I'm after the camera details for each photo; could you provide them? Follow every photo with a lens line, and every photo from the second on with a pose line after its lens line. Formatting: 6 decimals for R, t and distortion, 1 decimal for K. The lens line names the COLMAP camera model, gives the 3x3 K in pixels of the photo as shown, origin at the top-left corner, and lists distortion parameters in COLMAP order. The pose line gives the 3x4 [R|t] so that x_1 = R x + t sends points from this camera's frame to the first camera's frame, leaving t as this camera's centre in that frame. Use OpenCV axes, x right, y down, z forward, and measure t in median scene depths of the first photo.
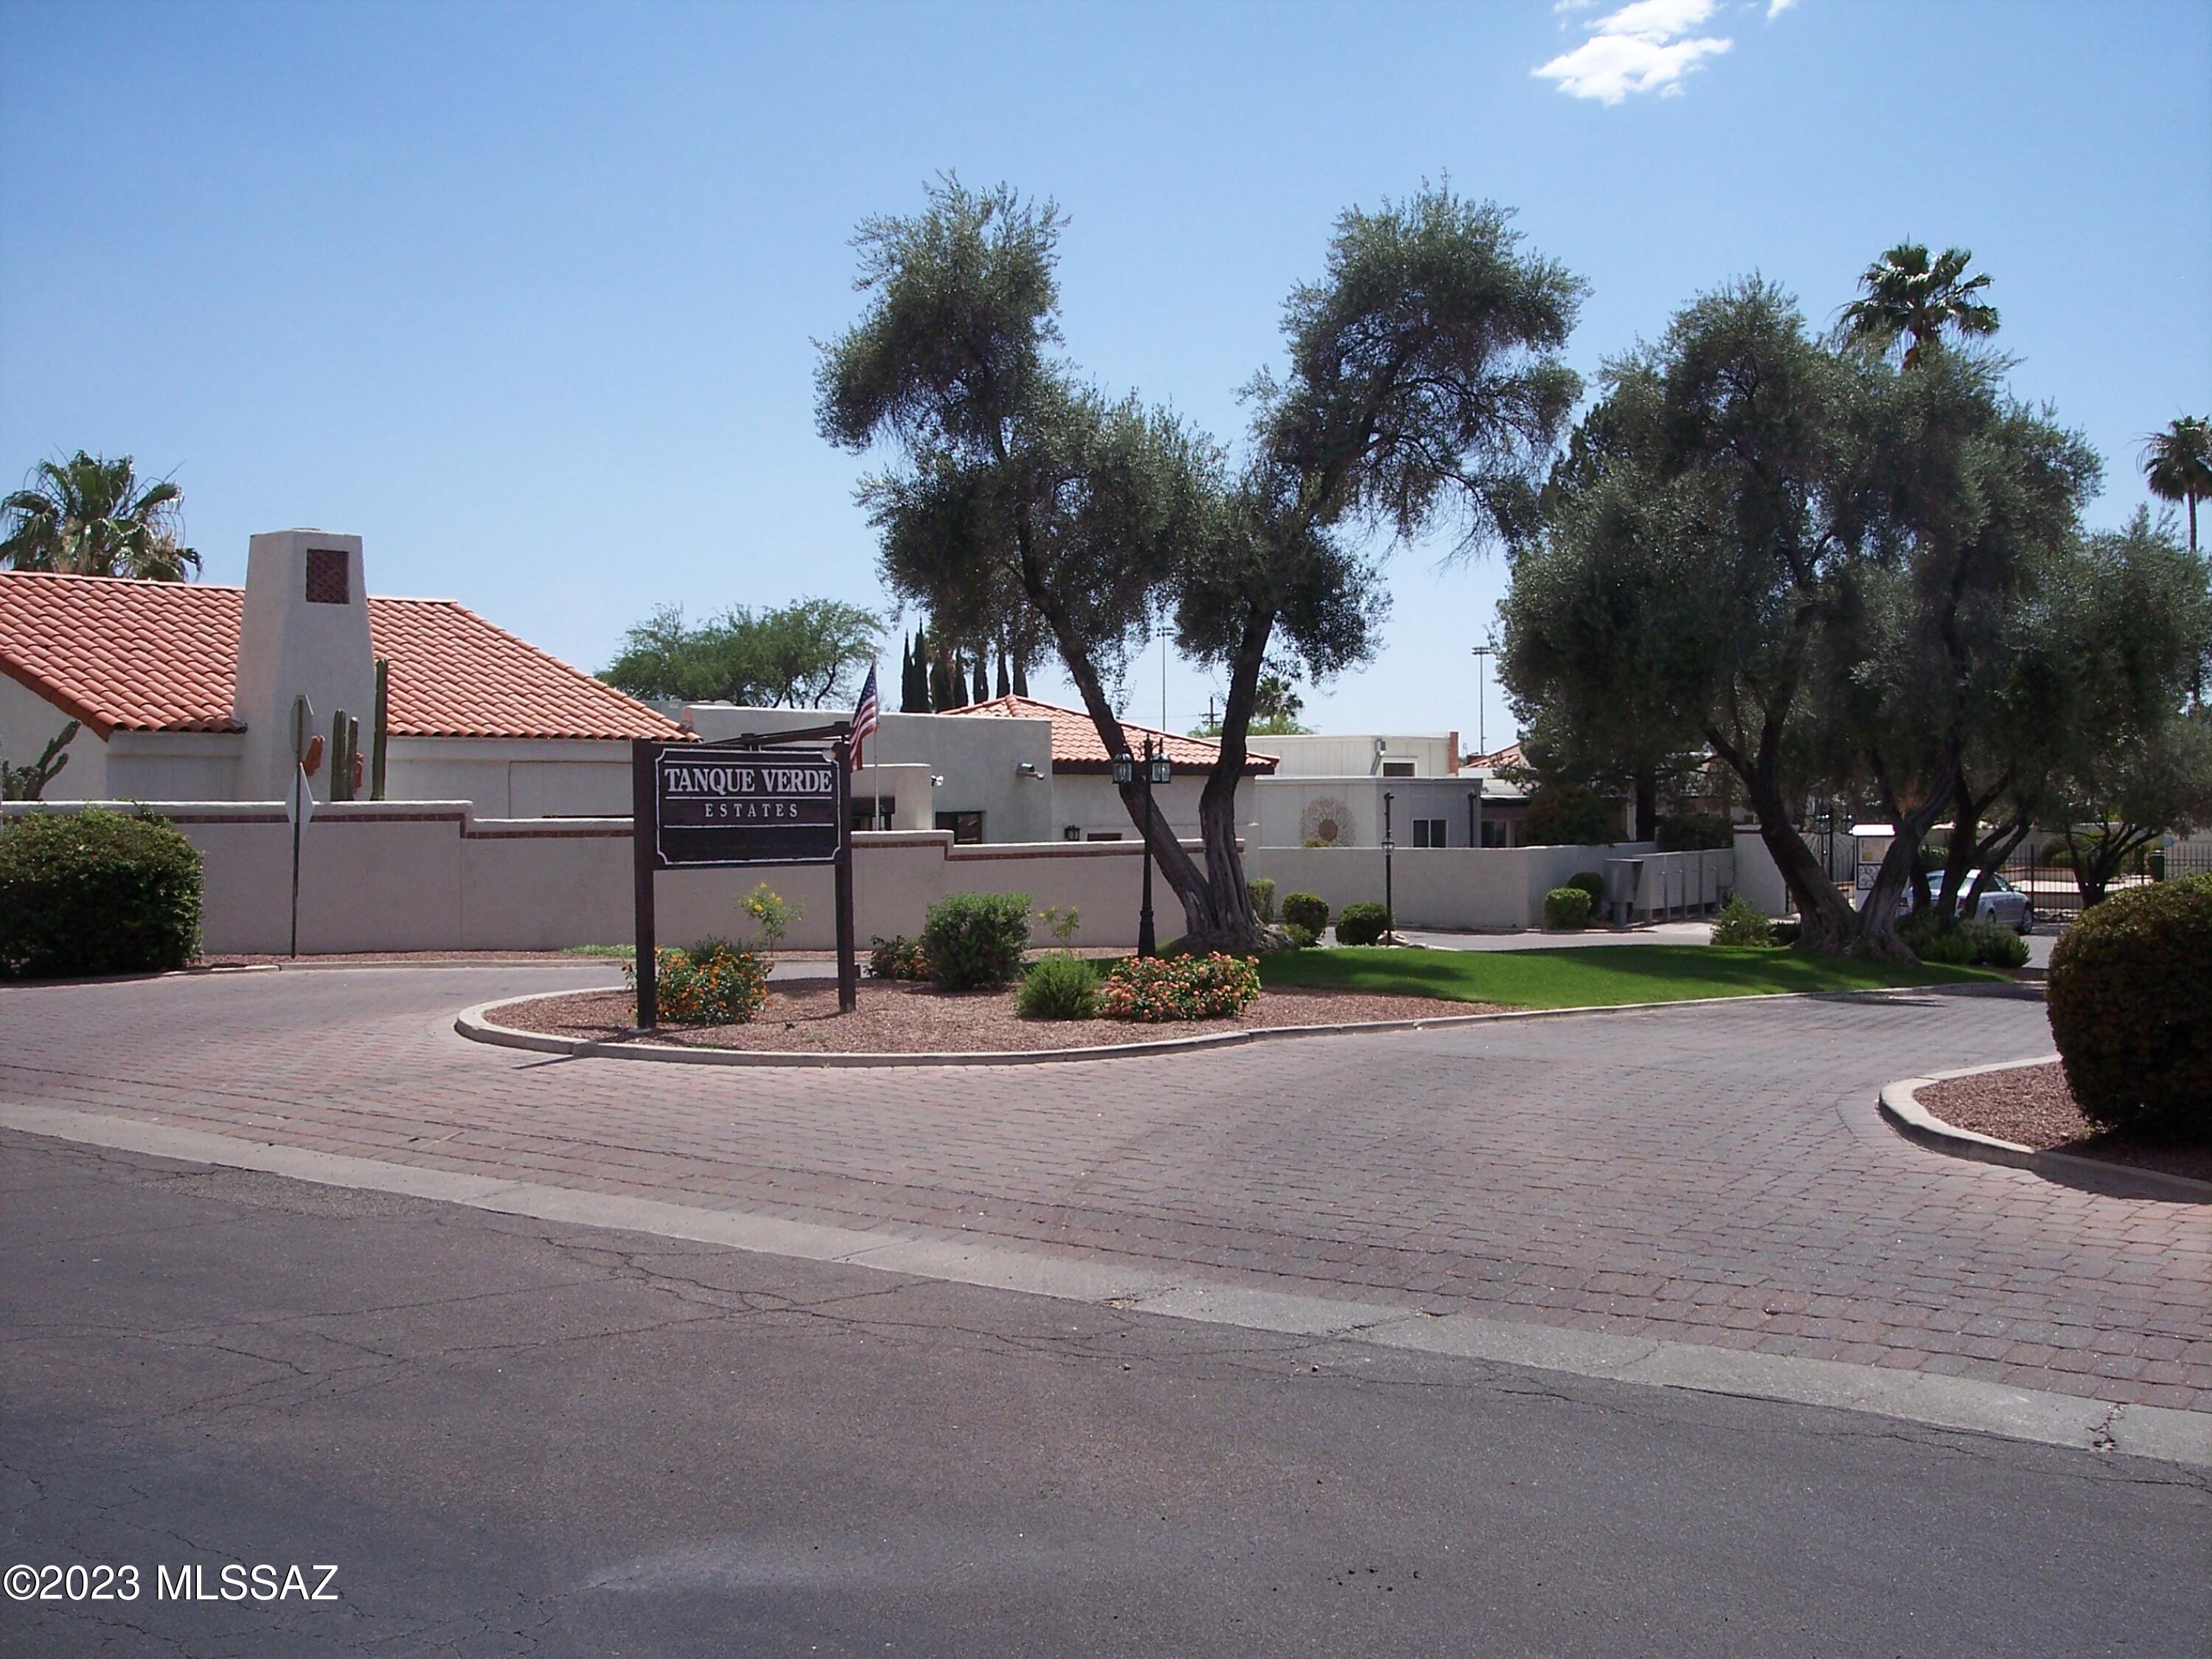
lens RADIAL K [[2540.3, 0, 1106.0], [0, 2540.3, 829.5], [0, 0, 1]] dist [-0.174812, 0.317680]
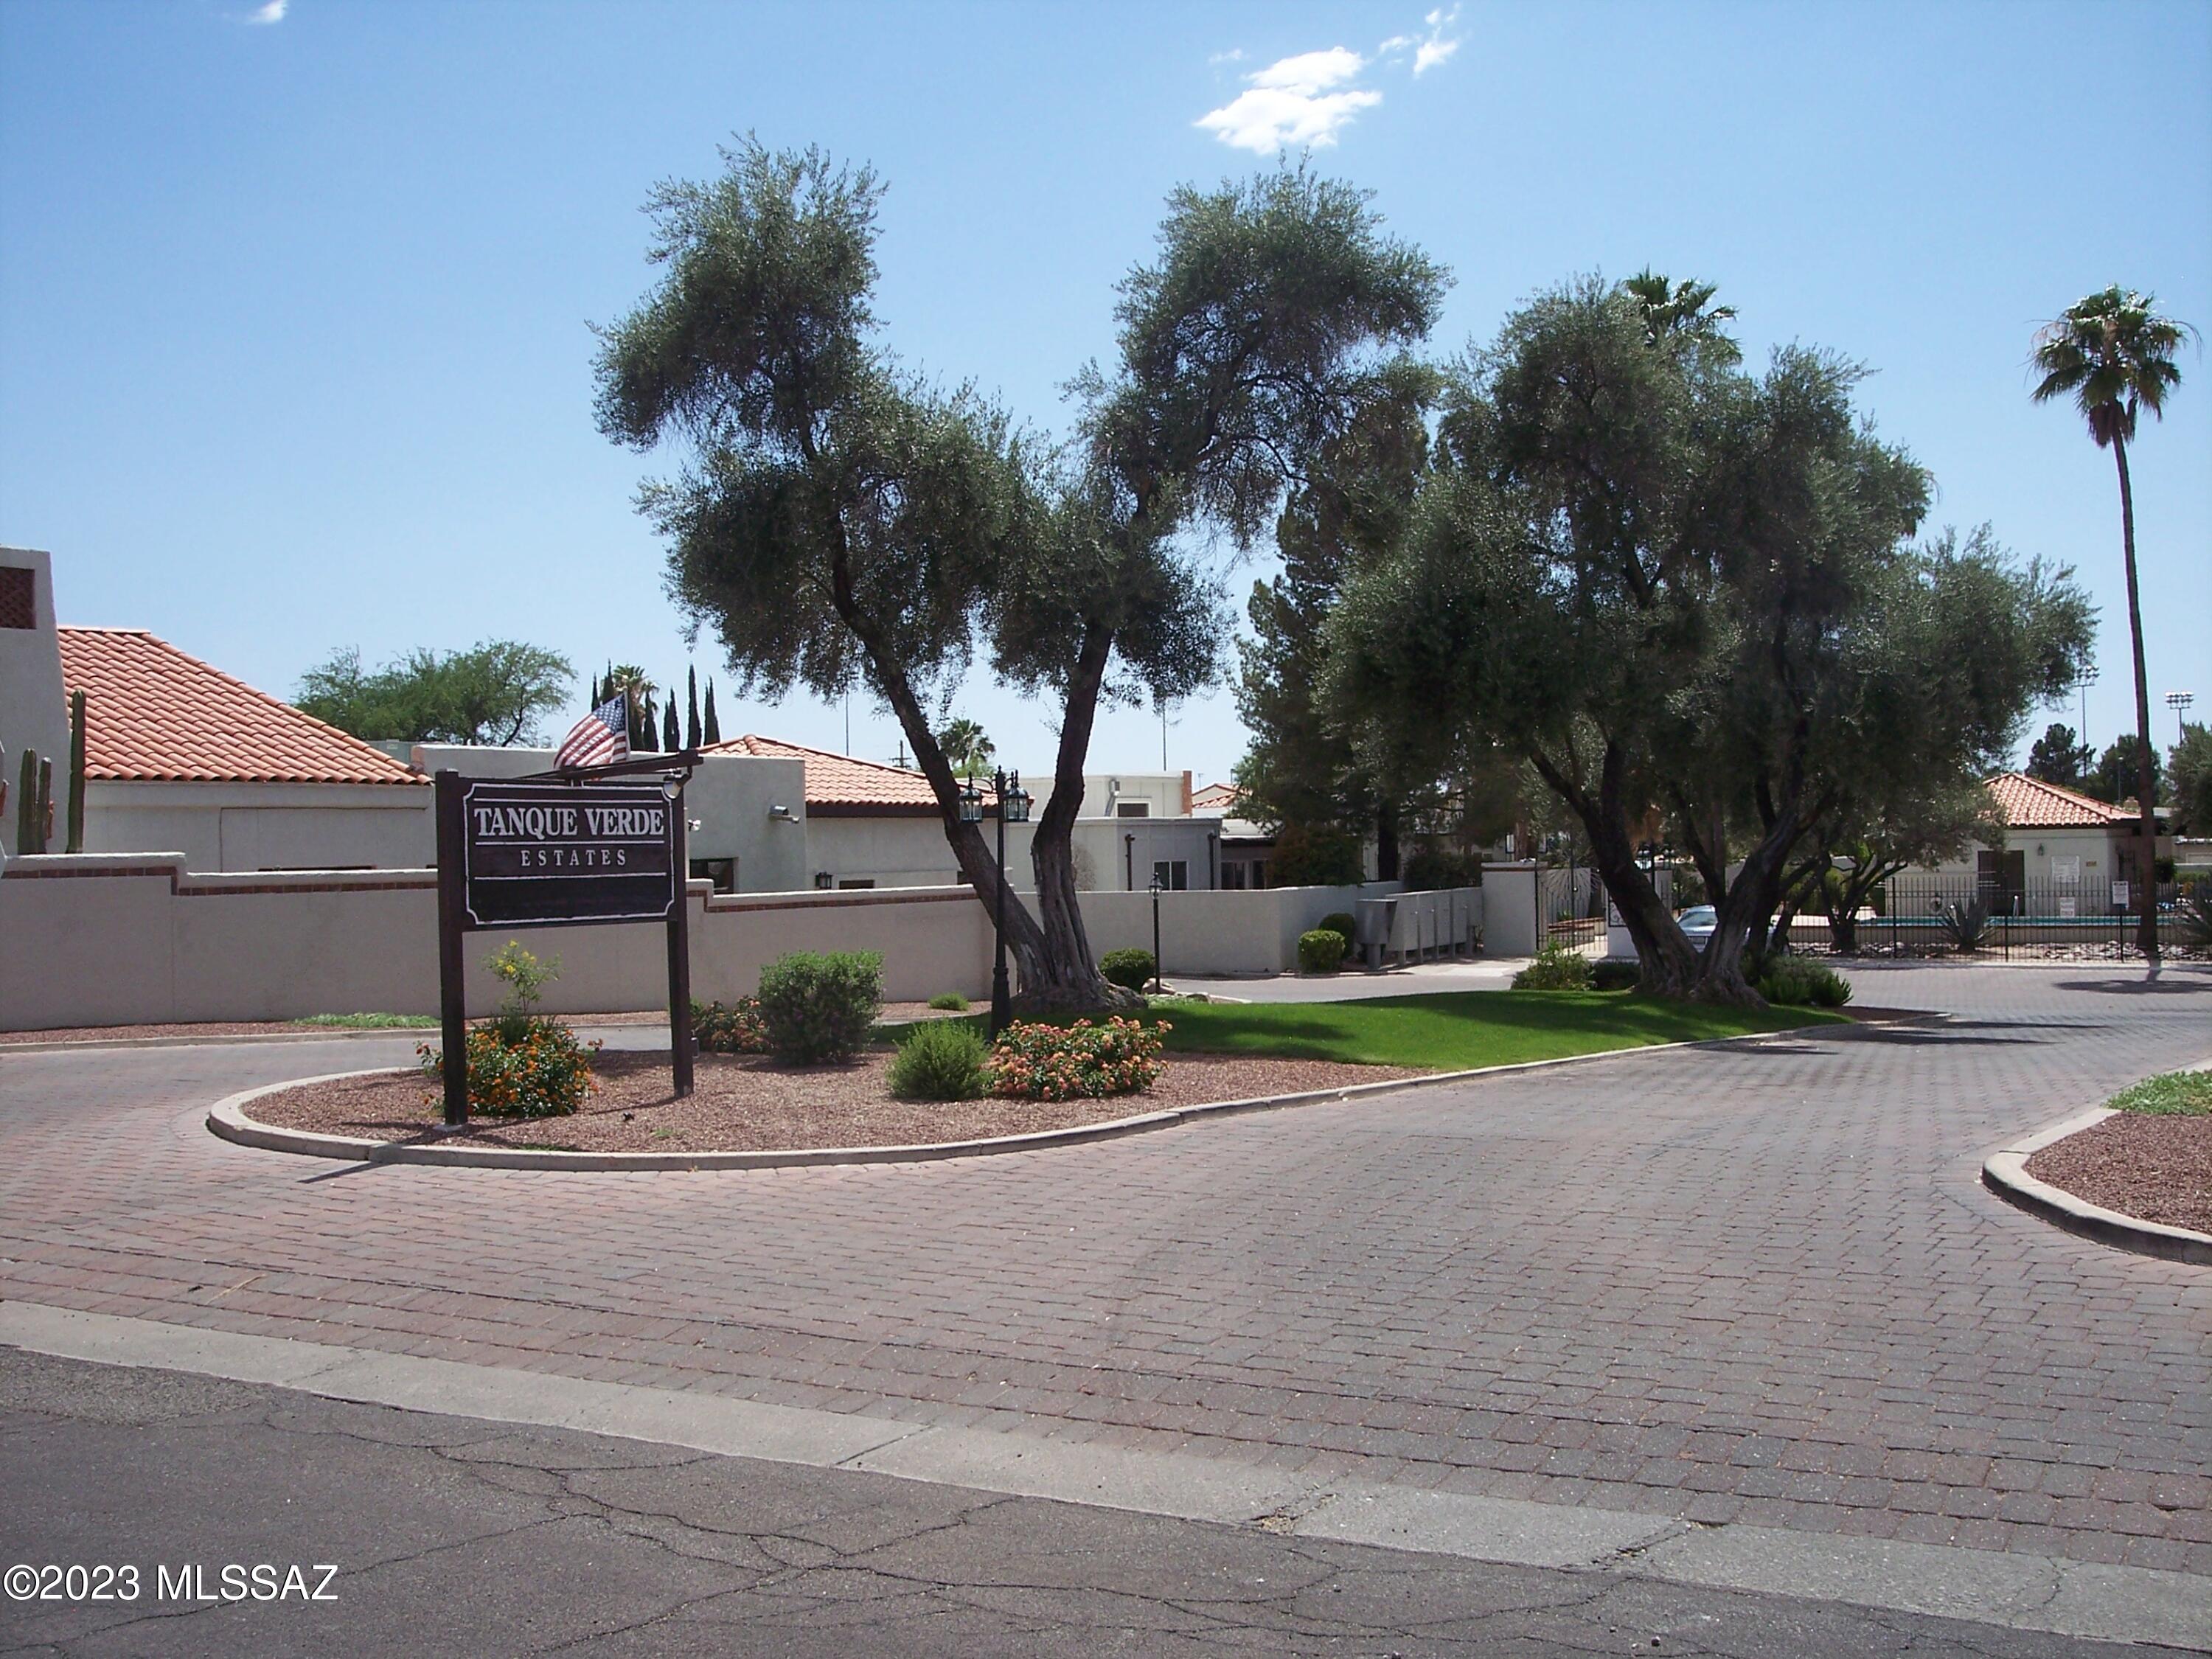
lens RADIAL K [[2540.3, 0, 1106.0], [0, 2540.3, 829.5], [0, 0, 1]] dist [-0.174812, 0.317680]
pose [[0.991766, -0.011200, 0.127572, -0.050163], [0.013456, 0.999768, -0.016836, -0.000392], [-0.127353, 0.018414, 0.991686, 0.107797]]
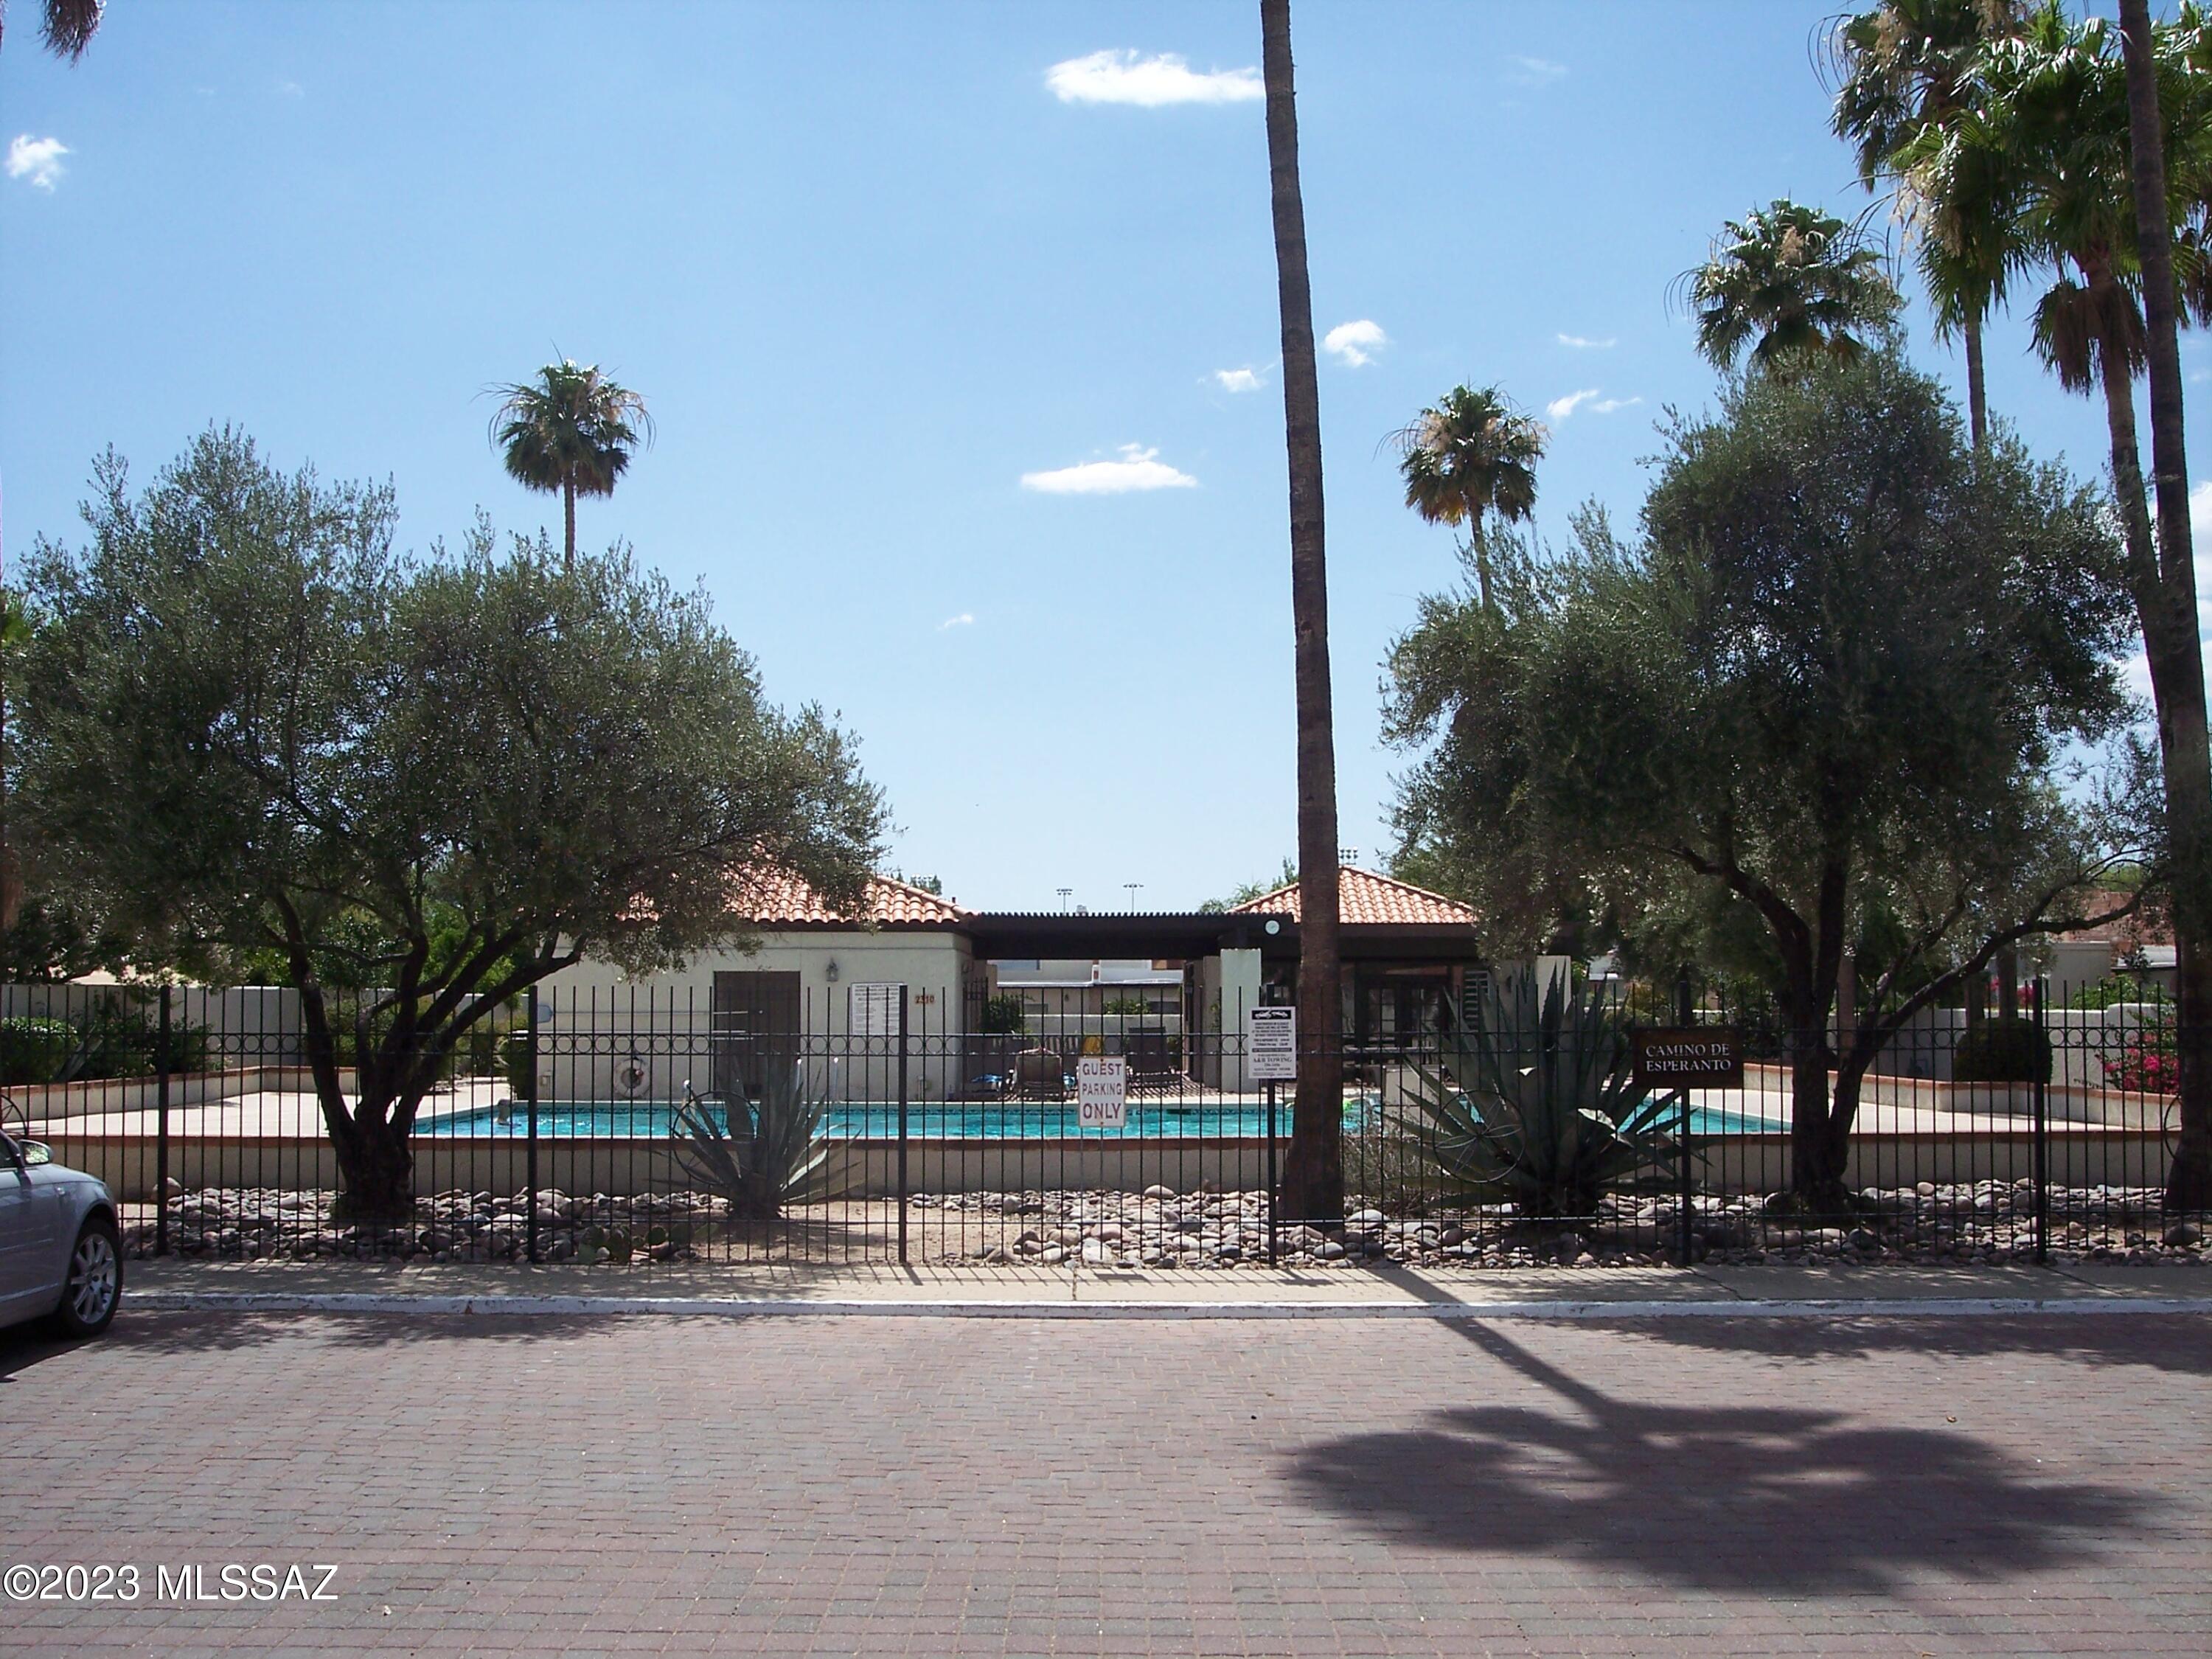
lens RADIAL K [[2540.3, 0, 1106.0], [0, 2540.3, 829.5], [0, 0, 1]] dist [-0.174812, 0.317680]
pose [[0.800856, 0.043728, 0.597259, 0.664186], [0.002773, 0.997049, -0.076717, 0.024363], [-0.598851, 0.063096, 0.798371, 1.633580]]
